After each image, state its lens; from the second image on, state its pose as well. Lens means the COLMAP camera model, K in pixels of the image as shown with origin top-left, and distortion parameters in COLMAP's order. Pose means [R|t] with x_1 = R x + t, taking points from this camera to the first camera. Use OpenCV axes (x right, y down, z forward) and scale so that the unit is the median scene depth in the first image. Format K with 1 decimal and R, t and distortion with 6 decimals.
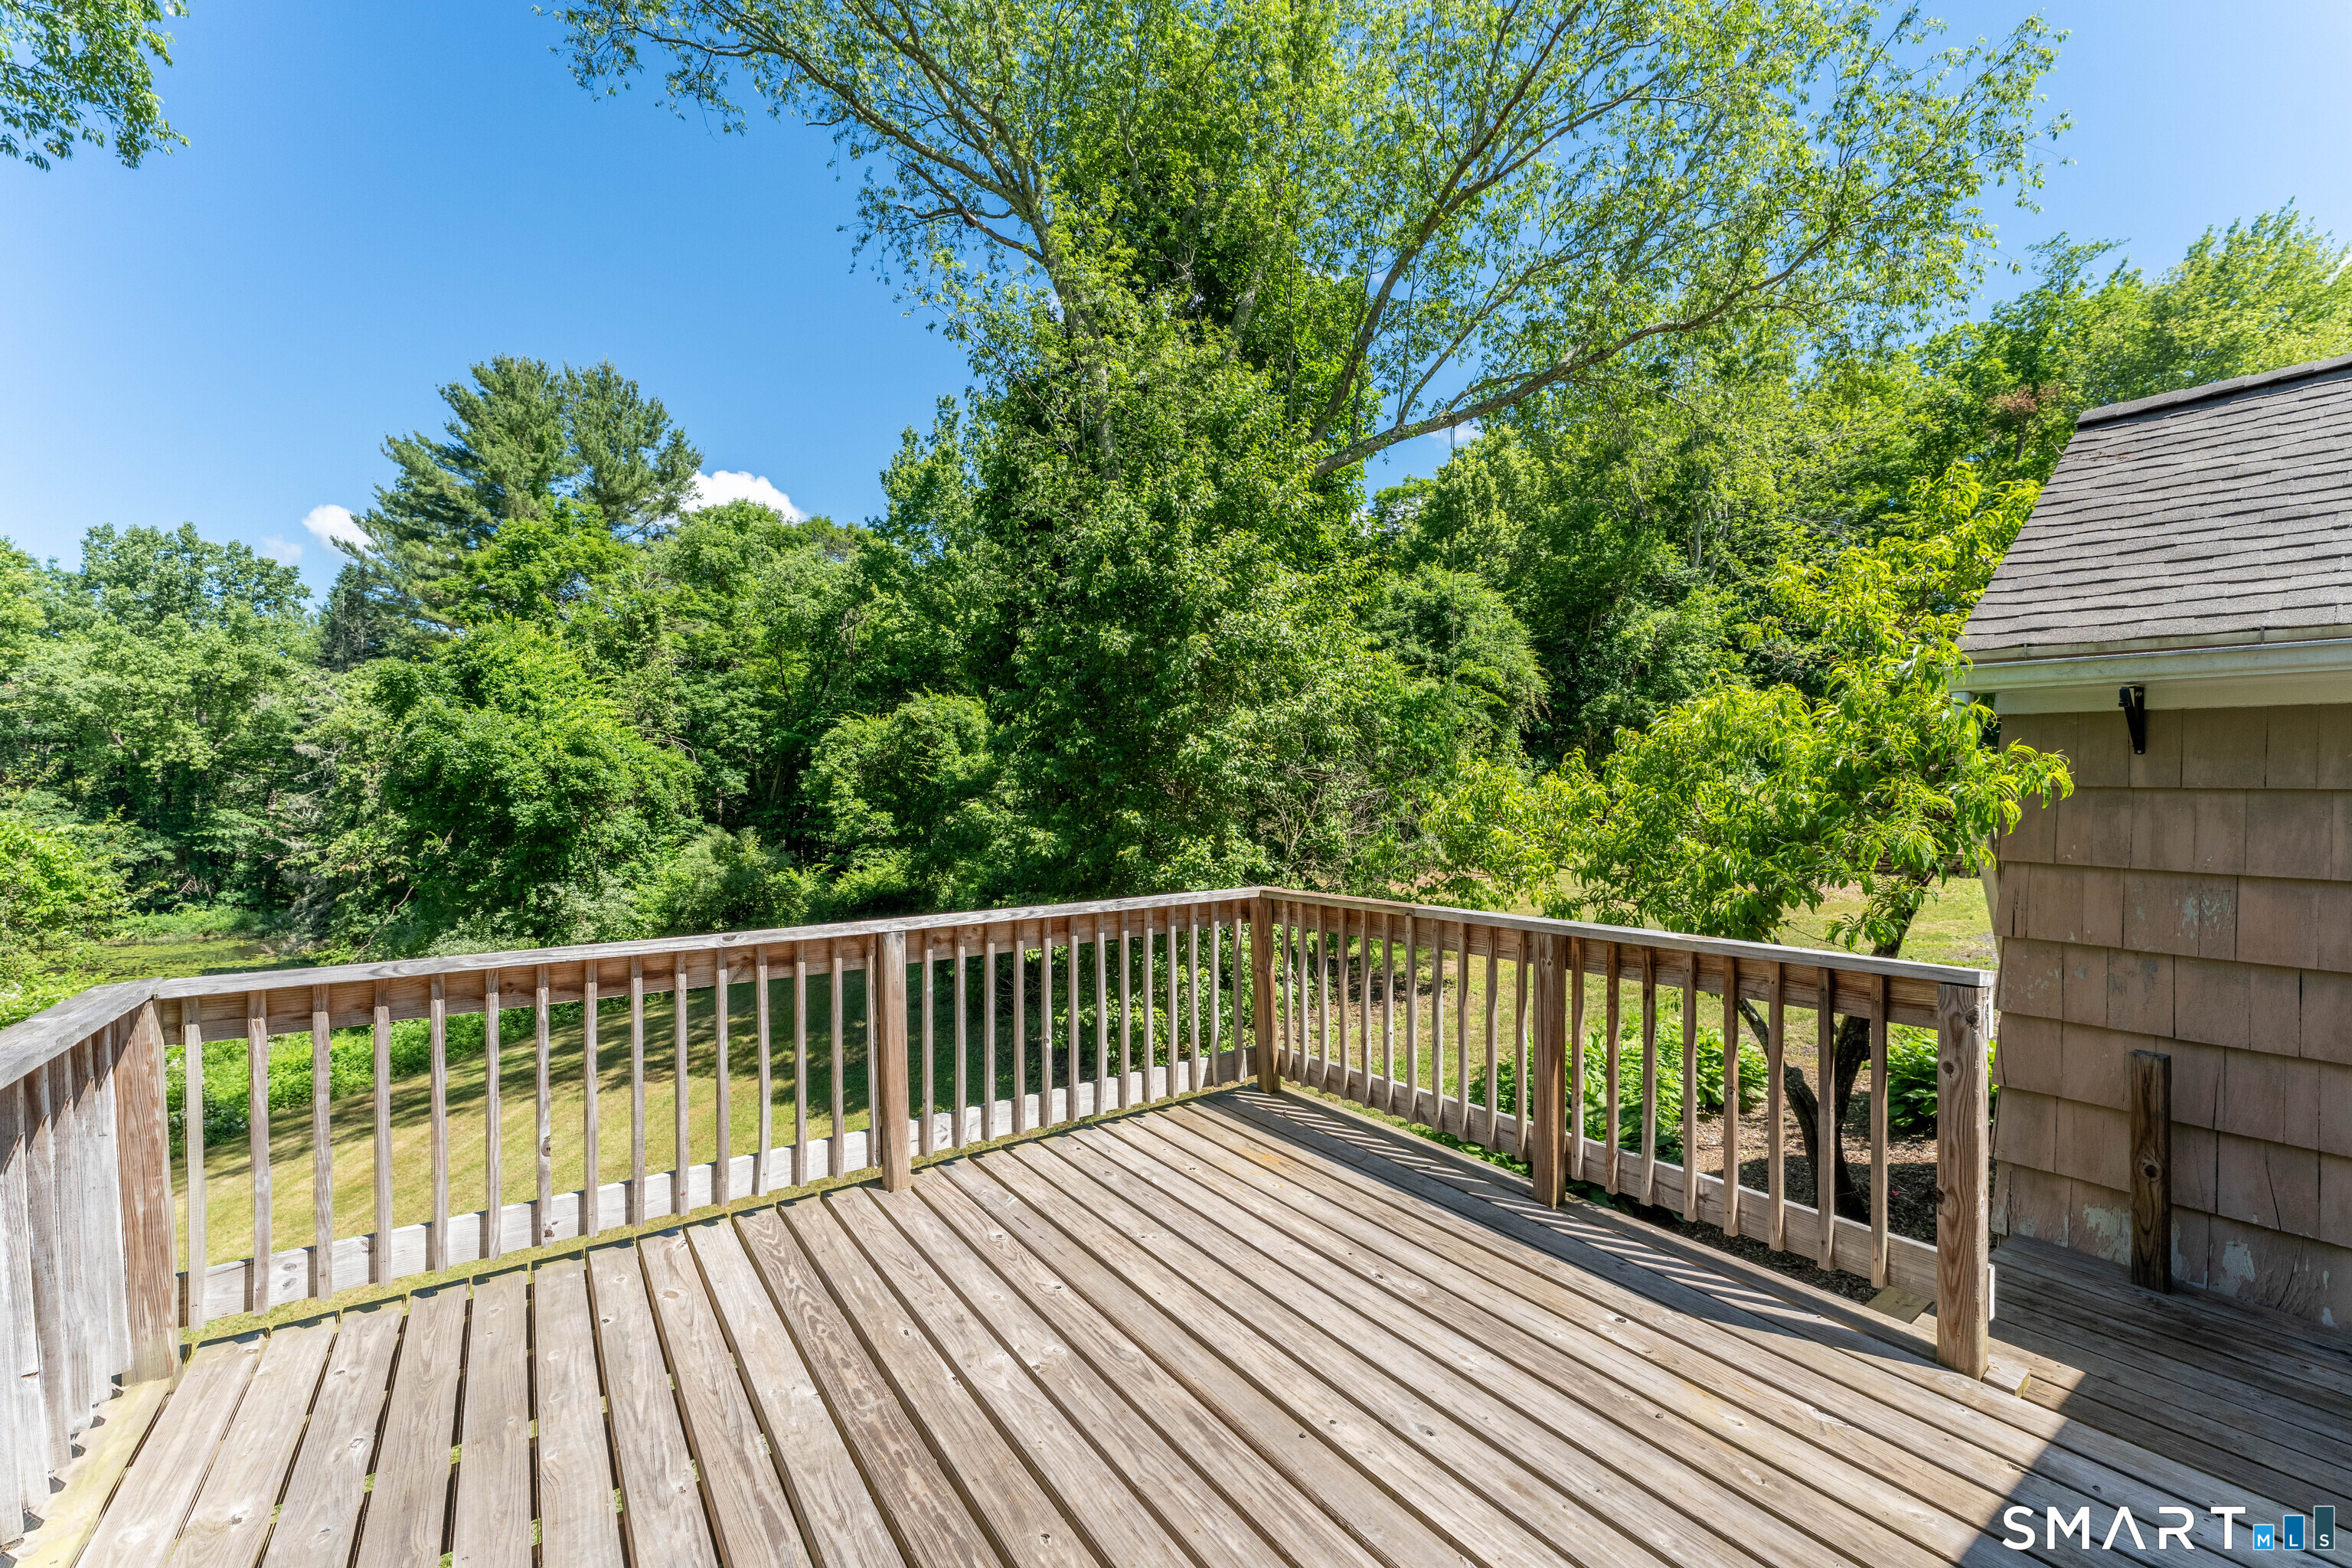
lens RADIAL K [[925.6, 0, 1173.3], [0, 925.6, 790.8], [0, 0, 1]] dist [-0.004779, -0.000163]
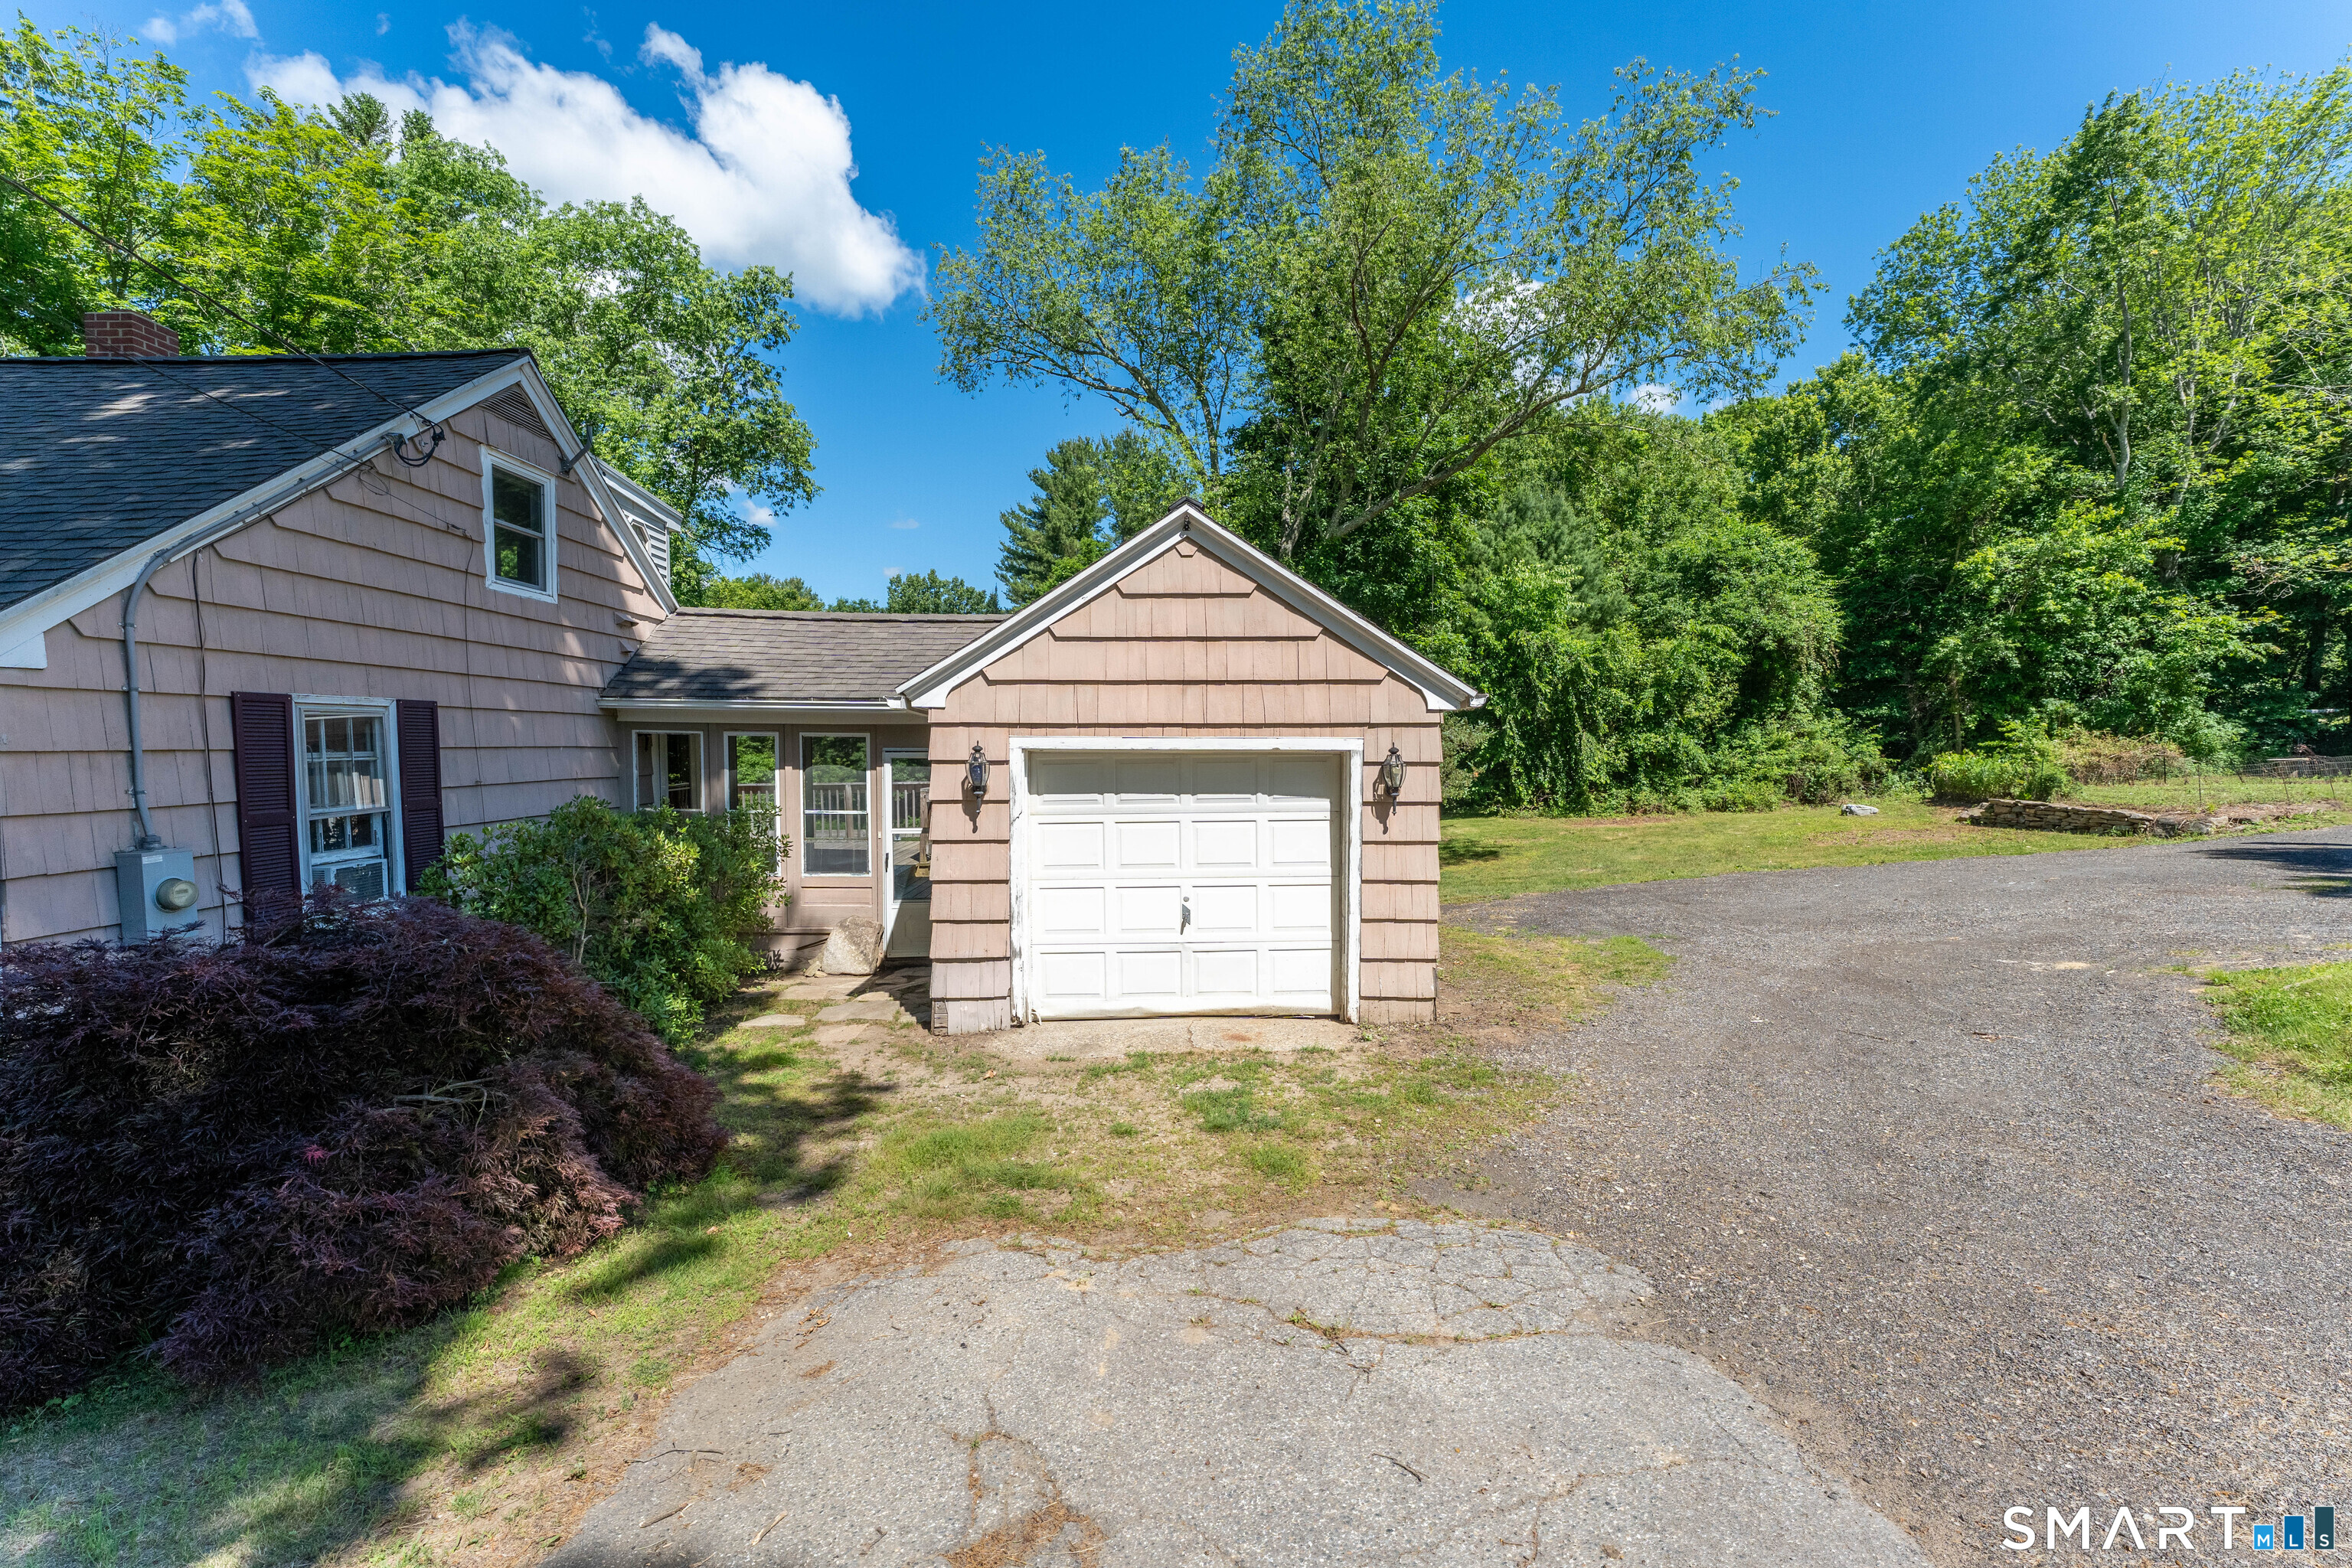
lens RADIAL K [[952.0, 0, 1168.5], [0, 952.0, 774.5], [0, 0, 1]] dist [0.000185, -0.000011]
pose [[0.819620, 0.018267, -0.572617, 0.324944], [0.002773, 0.999353, 0.035849, -0.002915], [0.572901, -0.030971, 0.819039, -0.175136]]
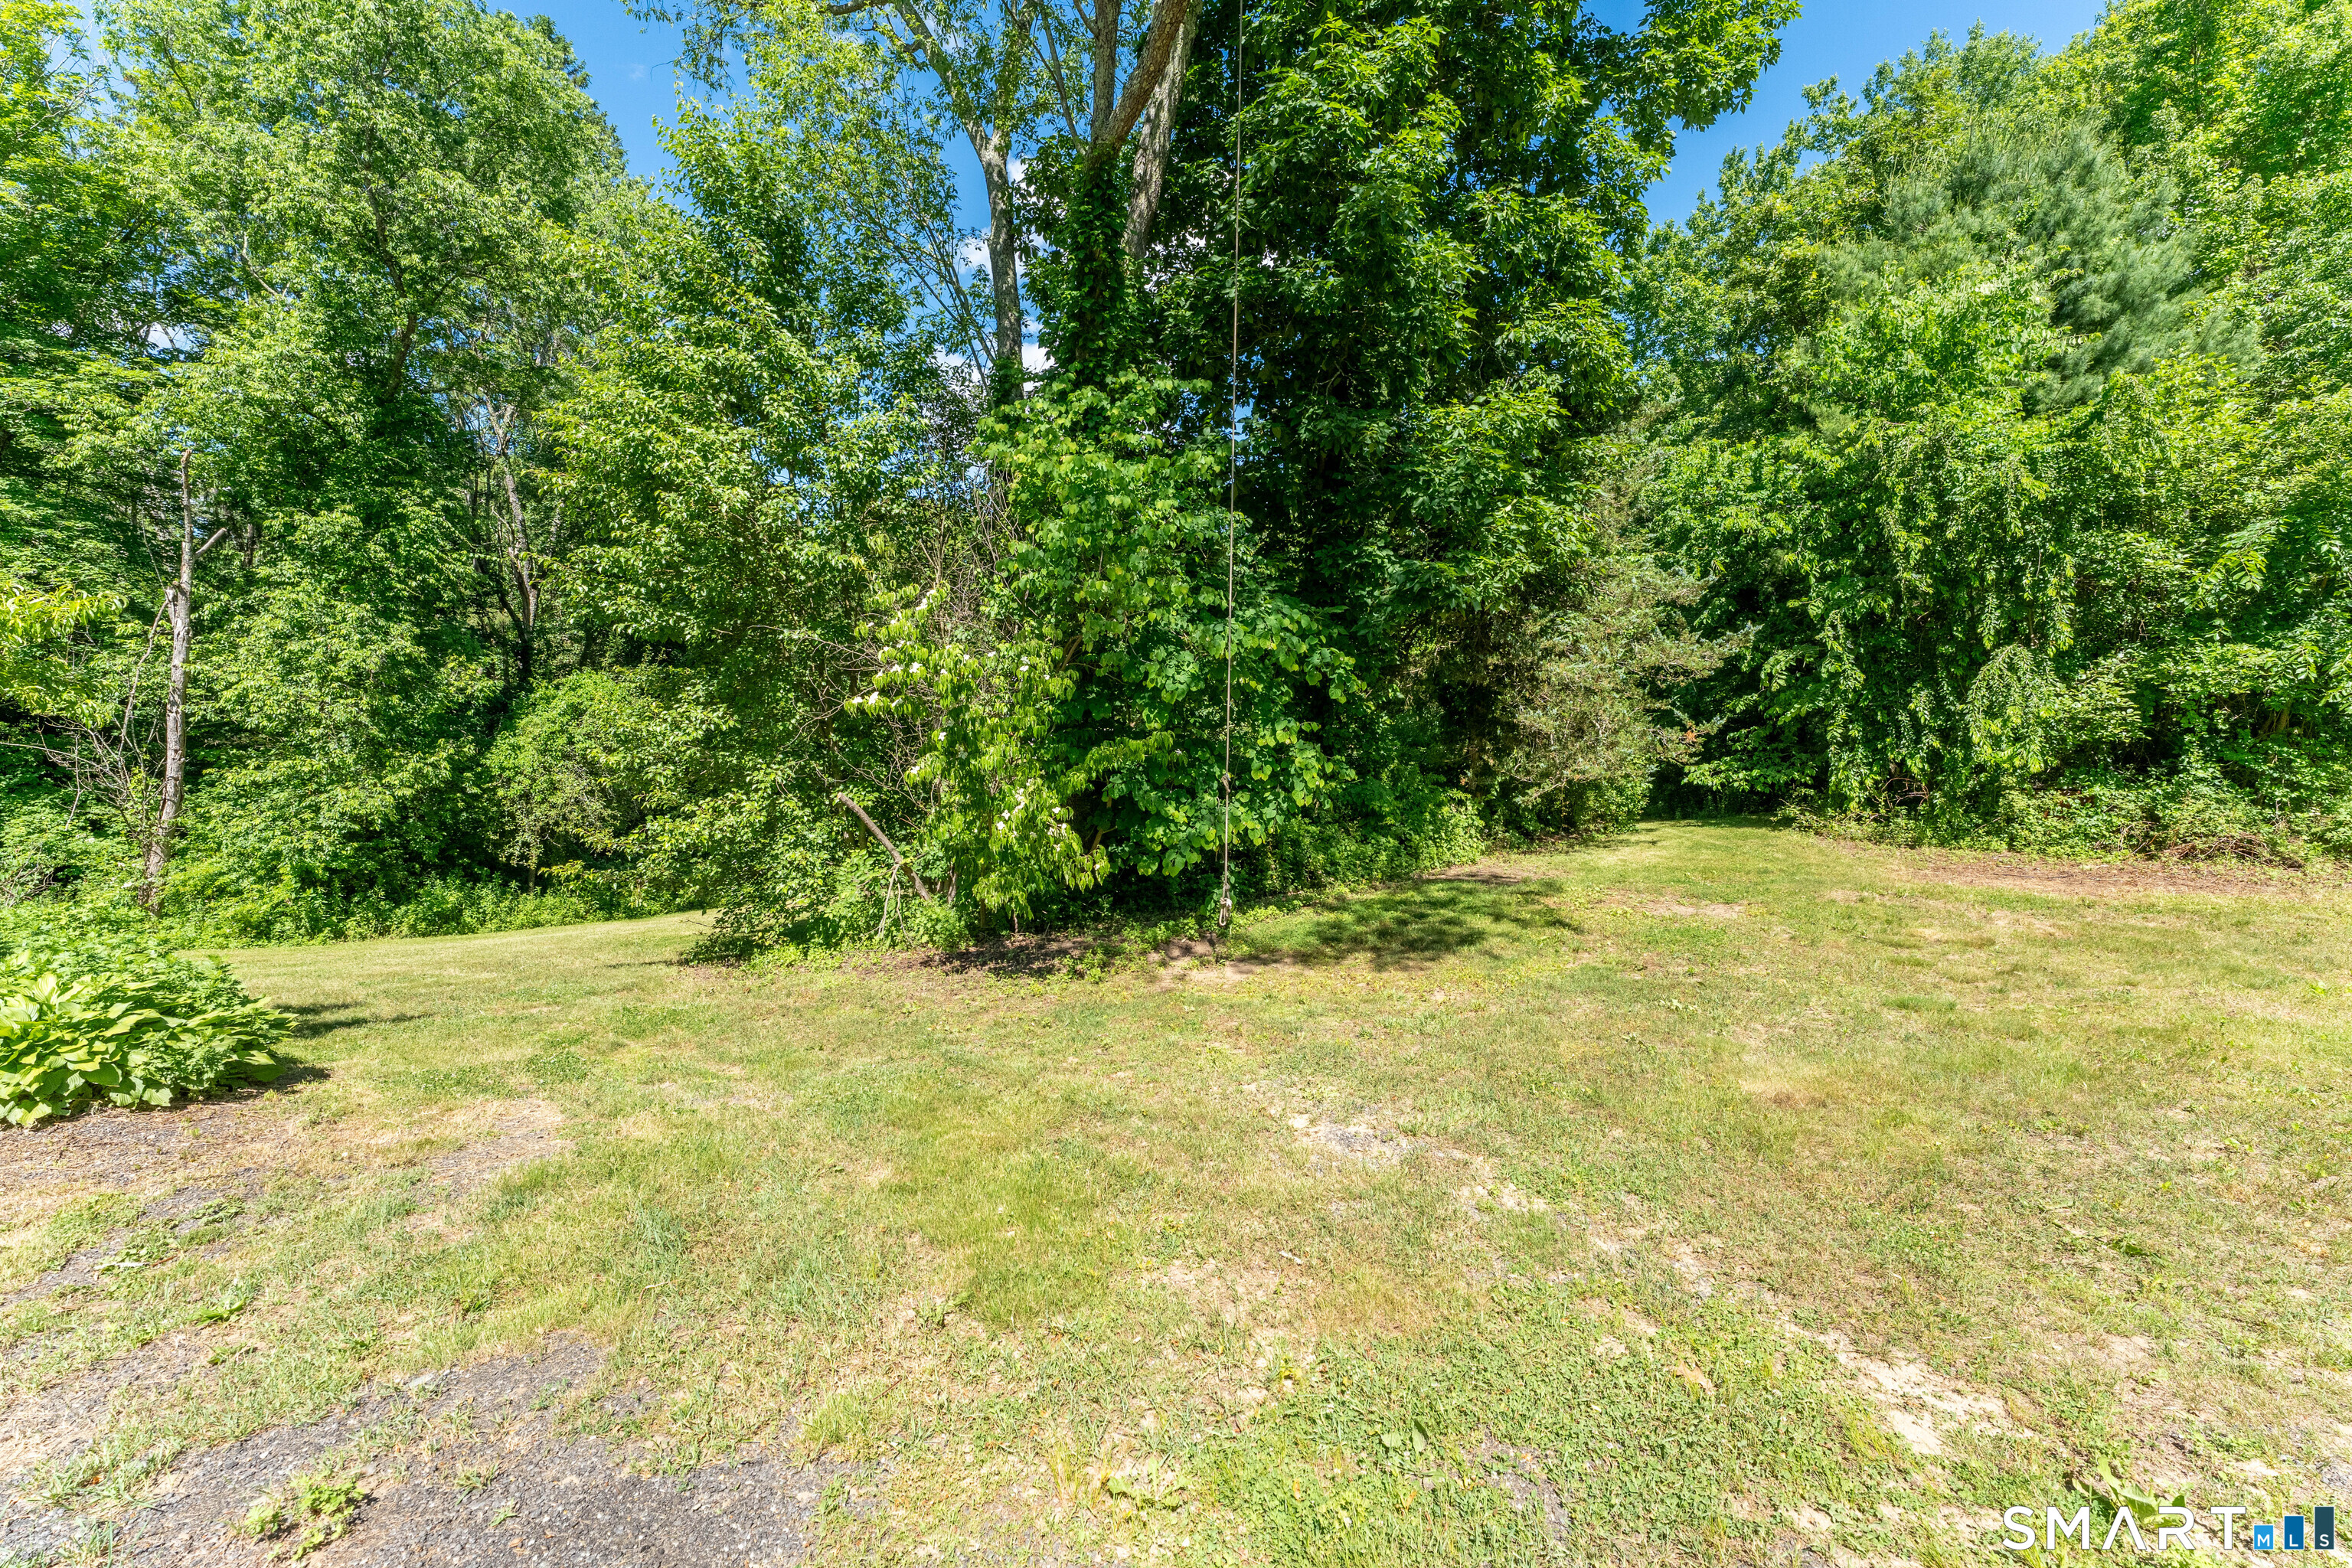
lens RADIAL K [[944.2, 0, 1177.5], [0, 944.2, 779.0], [0, 0, 1]] dist [0.000091, 0.000053]
pose [[0.475996, 0.087454, -0.875089, 0.303115], [-0.012984, 0.995634, 0.092439, 0.010776], [0.879352, -0.032638, 0.475053, 0.274461]]
